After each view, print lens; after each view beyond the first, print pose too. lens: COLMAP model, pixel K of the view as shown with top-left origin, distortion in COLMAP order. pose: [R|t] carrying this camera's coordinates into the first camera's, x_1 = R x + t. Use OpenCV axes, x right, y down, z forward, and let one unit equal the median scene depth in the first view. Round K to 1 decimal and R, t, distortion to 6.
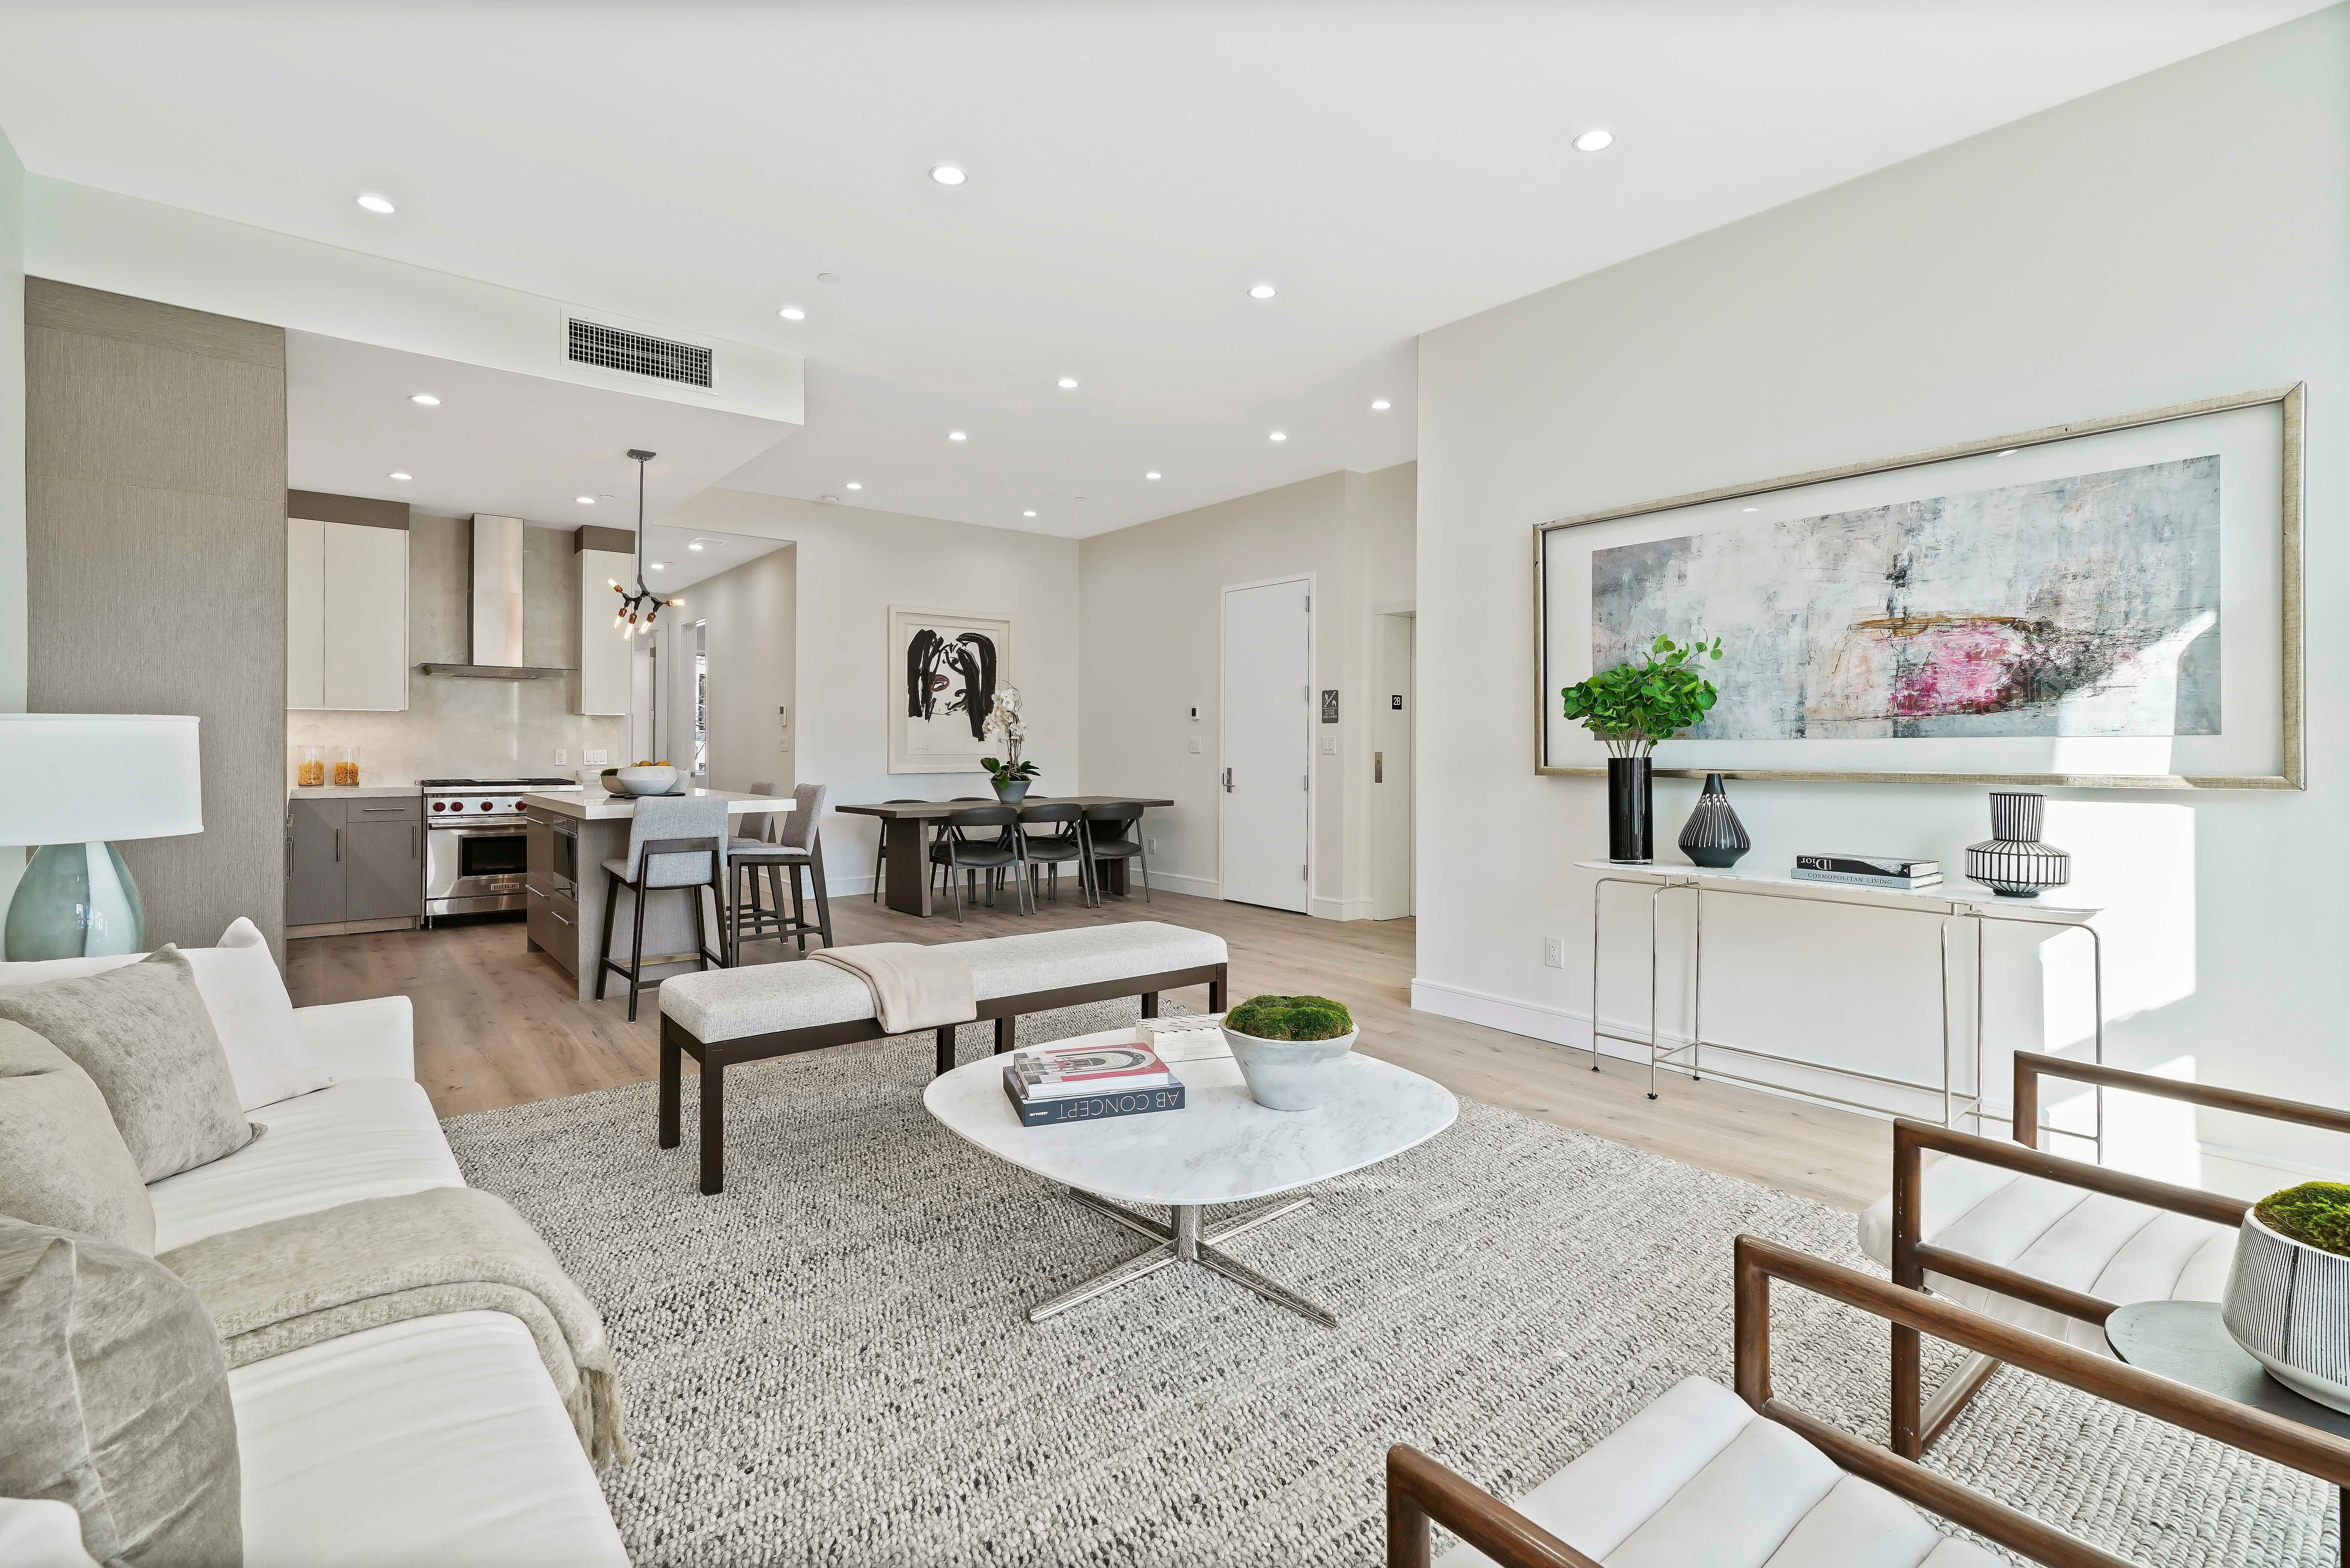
lens RADIAL K [[1079.7, 0, 1181.2], [0, 1079.7, 770.6], [0, 0, 1]] dist [-0.001584, 0.007751]
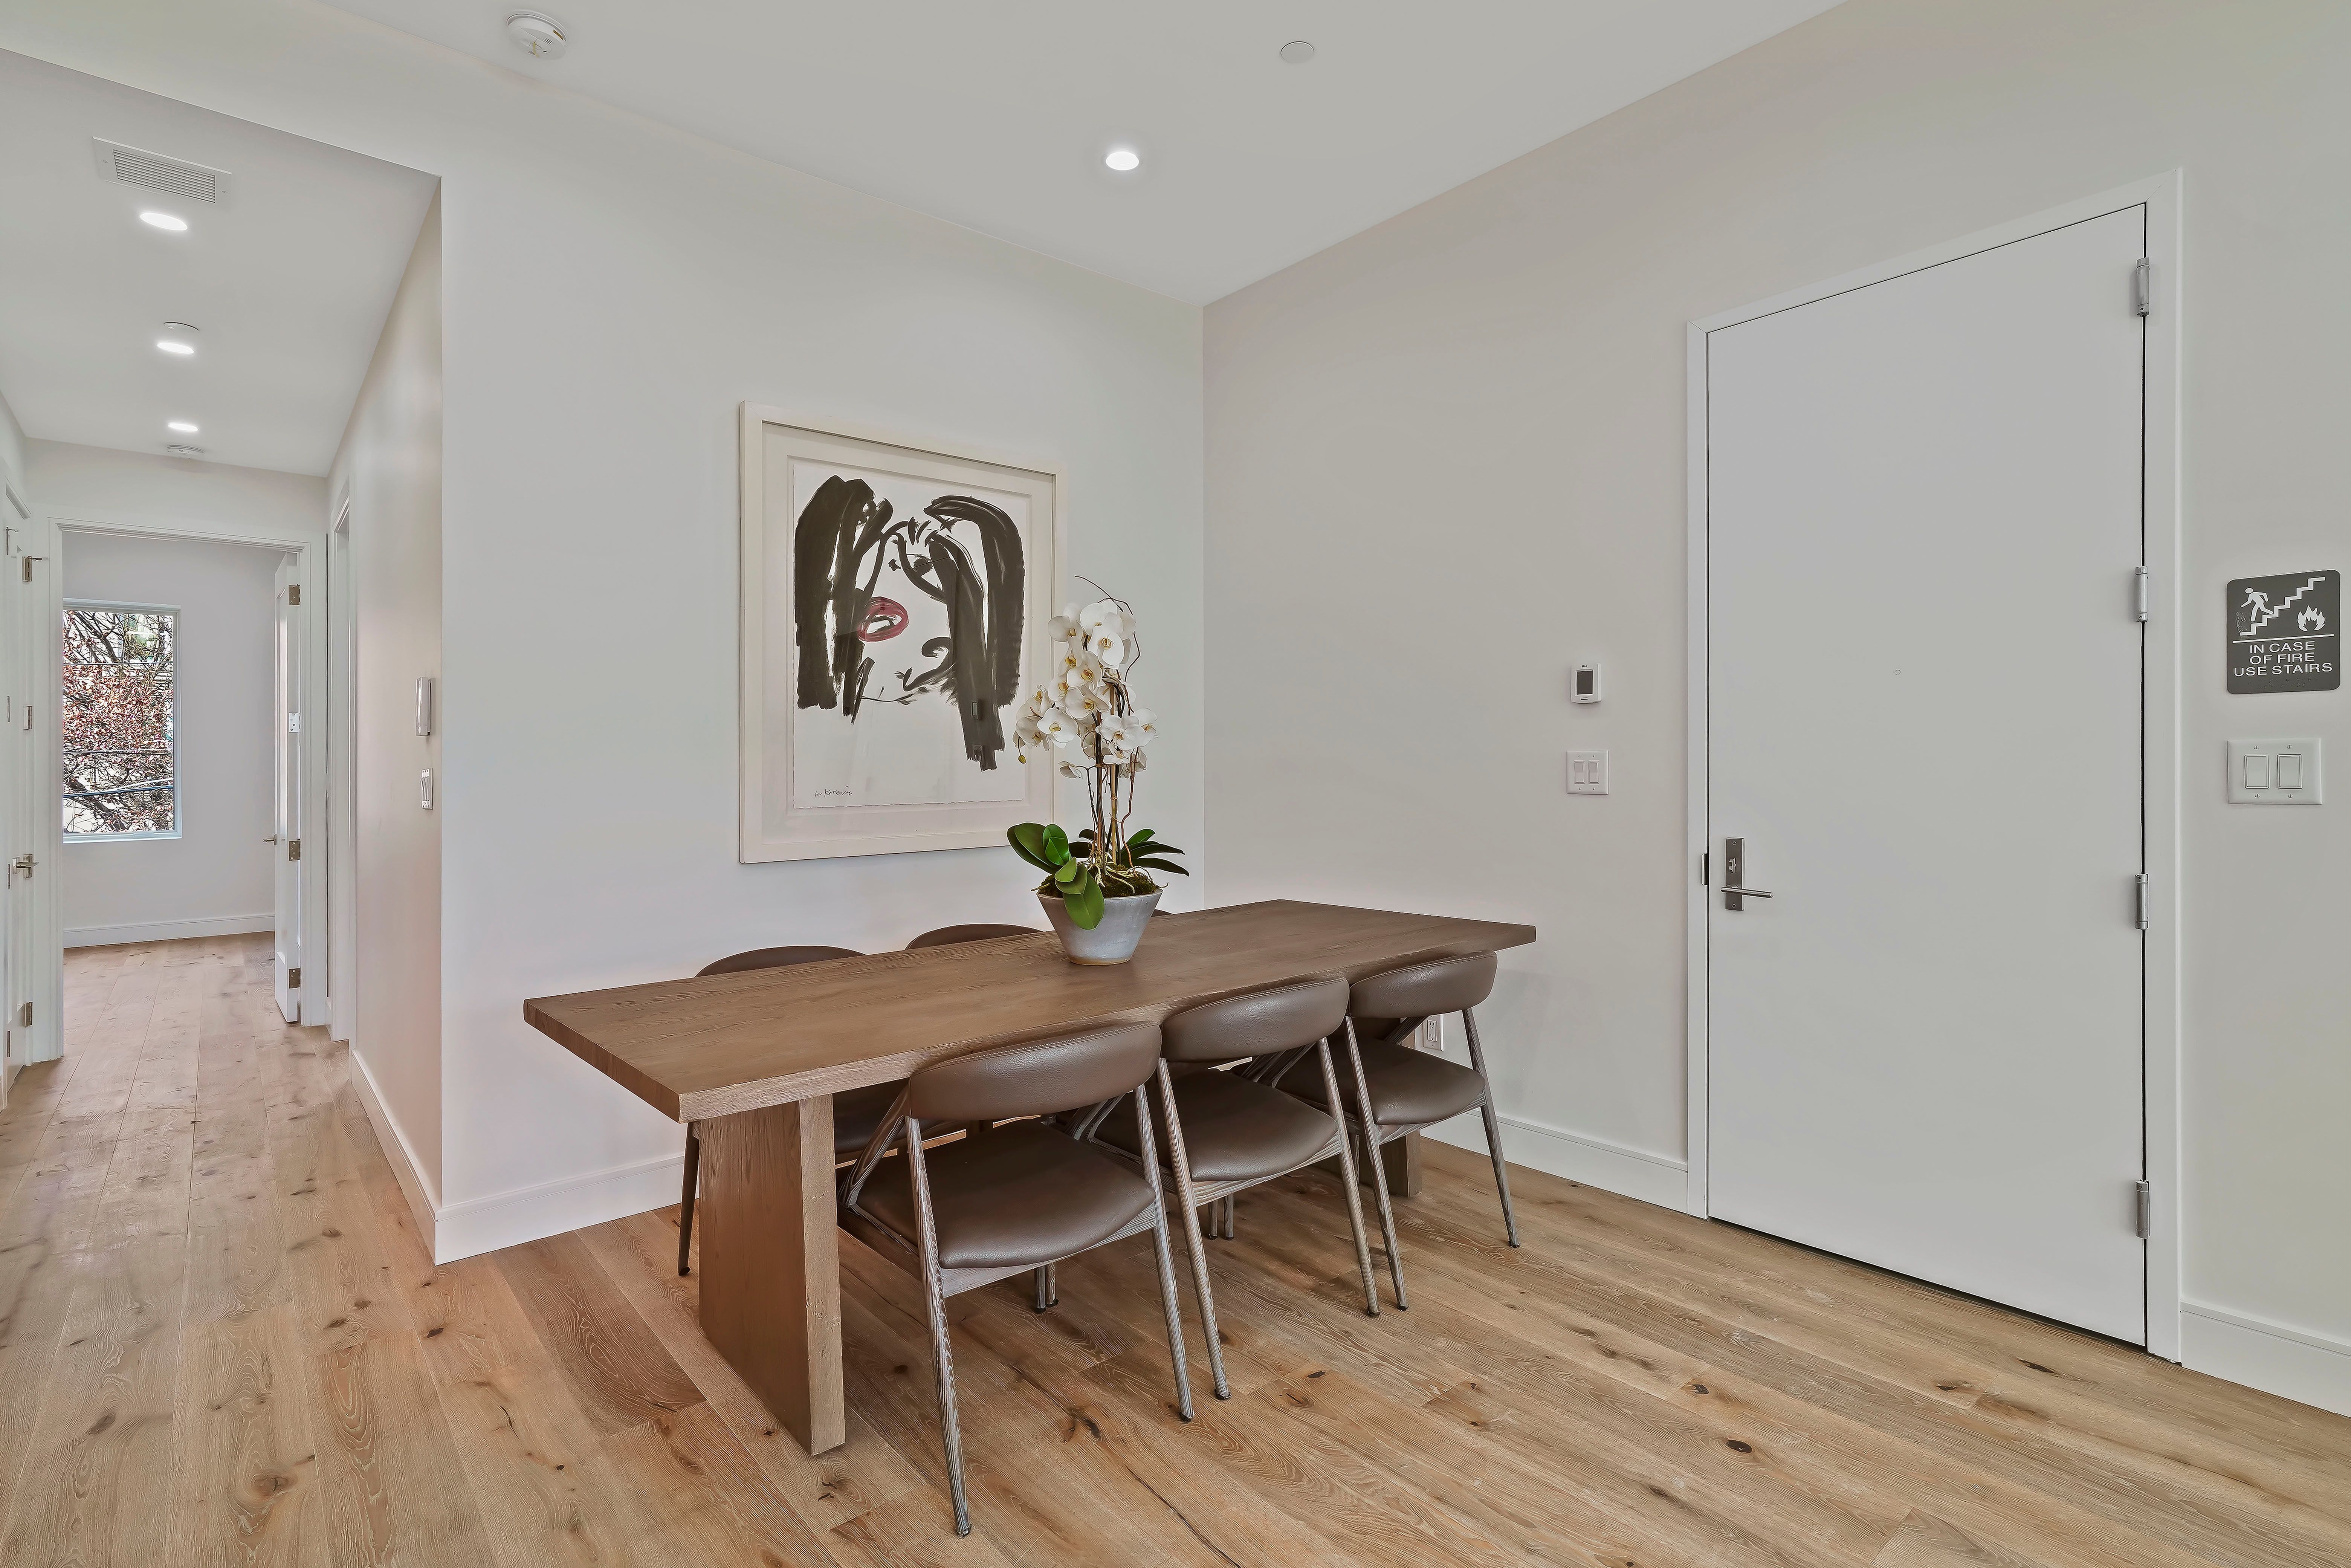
lens RADIAL K [[1080.3, 0, 1173.0], [0, 1080.3, 745.4], [0, 0, 1]] dist [-0.001584, 0.007751]
pose [[0.999378, -0.013450, 0.032597, -0.134218], [0.014655, 0.999207, -0.037025, -0.020650], [-0.032073, 0.037480, 0.998783, 0.618010]]
